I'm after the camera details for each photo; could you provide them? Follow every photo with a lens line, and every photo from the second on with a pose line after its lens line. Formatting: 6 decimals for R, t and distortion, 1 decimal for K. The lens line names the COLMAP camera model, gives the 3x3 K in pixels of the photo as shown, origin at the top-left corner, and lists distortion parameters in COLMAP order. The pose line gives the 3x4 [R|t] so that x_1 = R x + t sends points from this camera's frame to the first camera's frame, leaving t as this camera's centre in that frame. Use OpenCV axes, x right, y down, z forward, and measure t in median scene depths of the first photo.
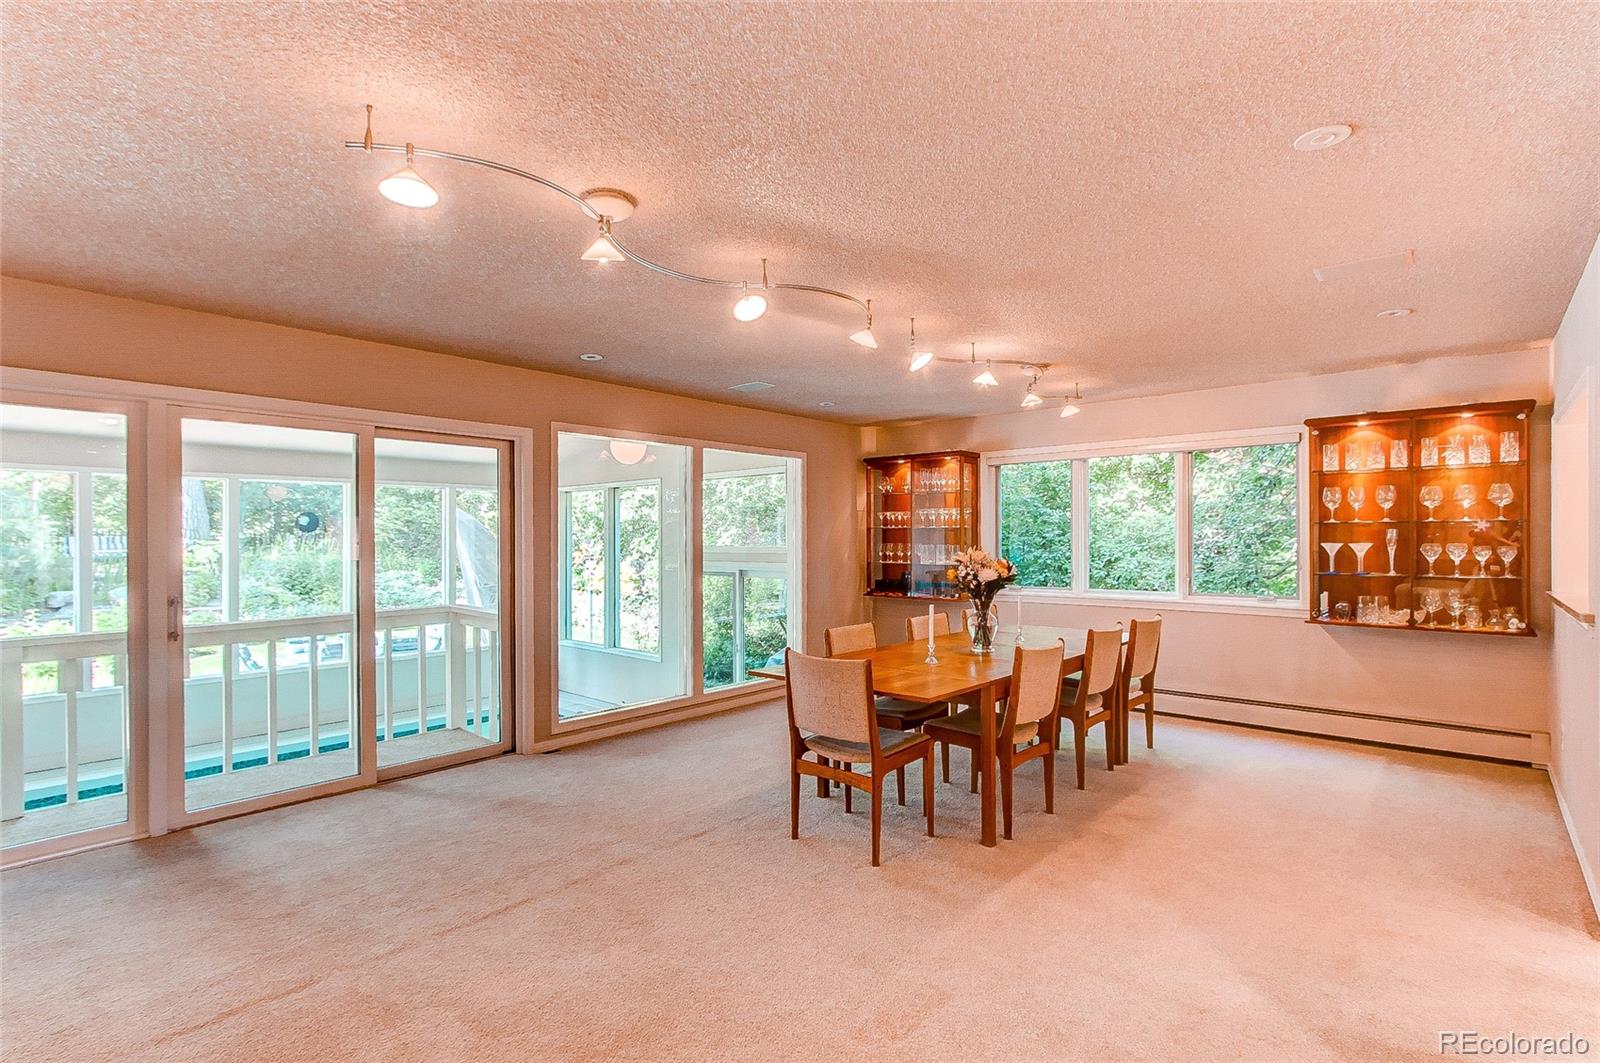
lens RADIAL K [[743.0, 0, 796.1], [0, 743.0, 537.2], [0, 0, 1]] dist [-0.011525, 0.000078]
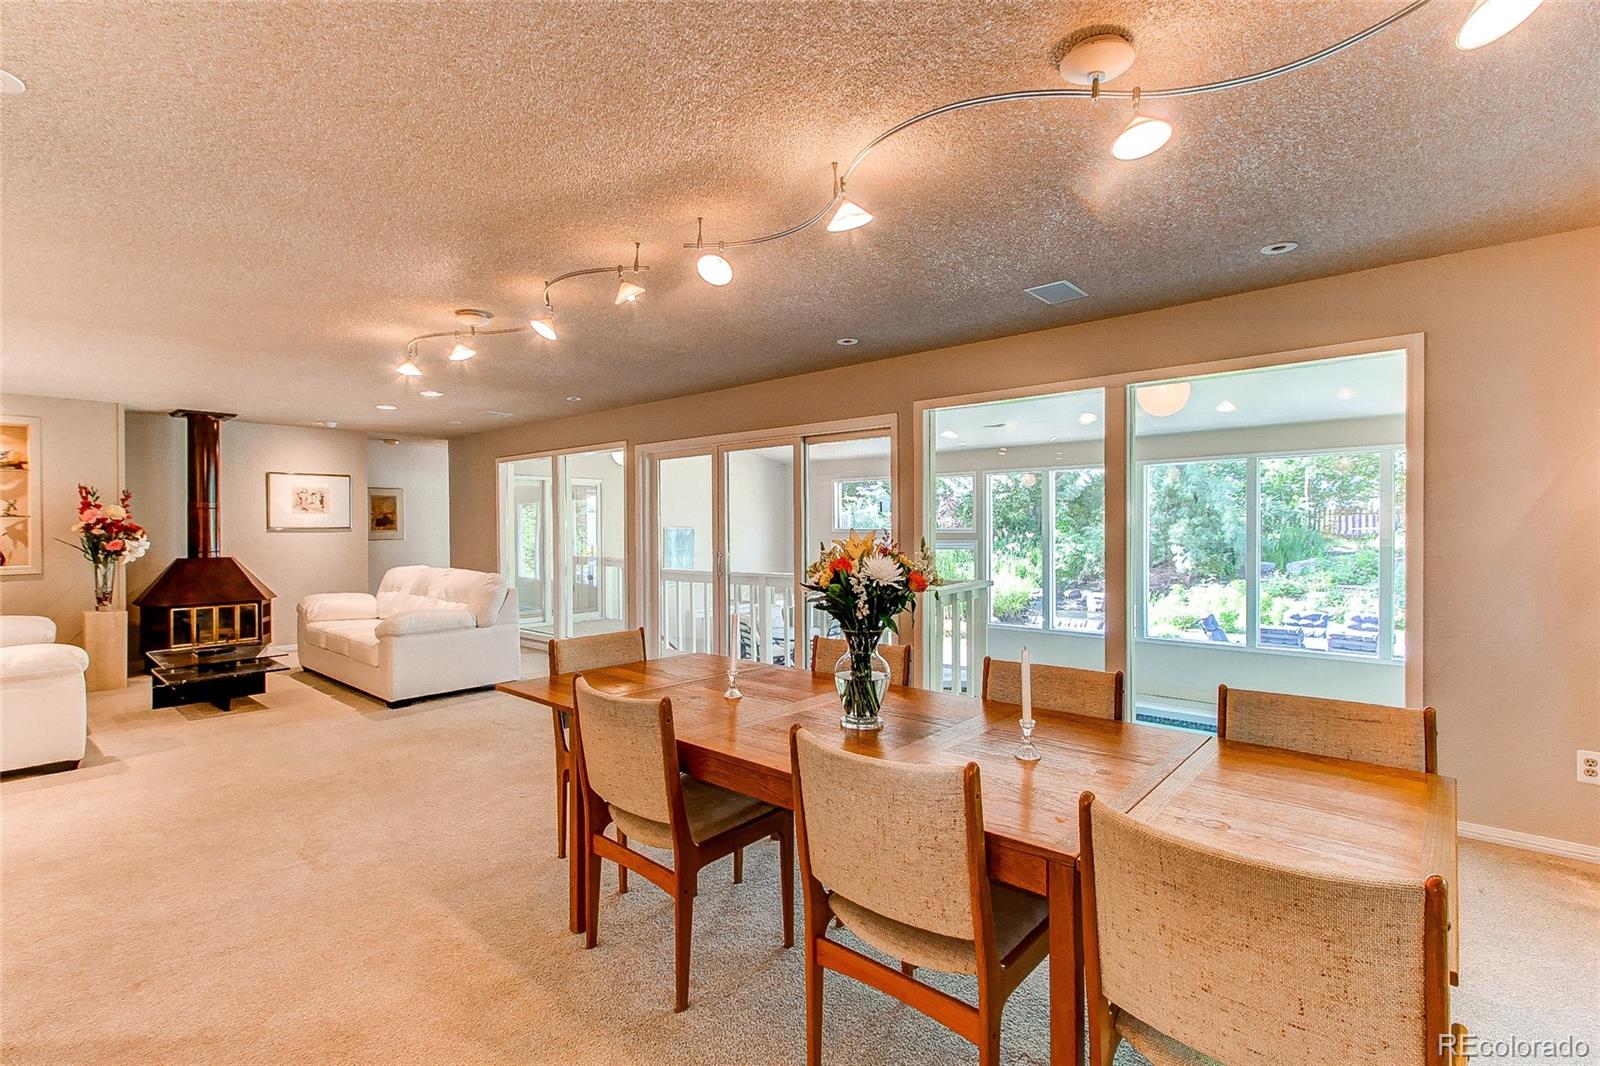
lens RADIAL K [[743.0, 0, 798.0], [0, 743.0, 535.8], [0, 0, 1]] dist [-0.011525, 0.000078]
pose [[0.015649, 0.015695, -0.999754, 0.872773], [0.011700, 0.999805, 0.015879, 0.008646], [0.999809, -0.011945, 0.015462, 1.057091]]
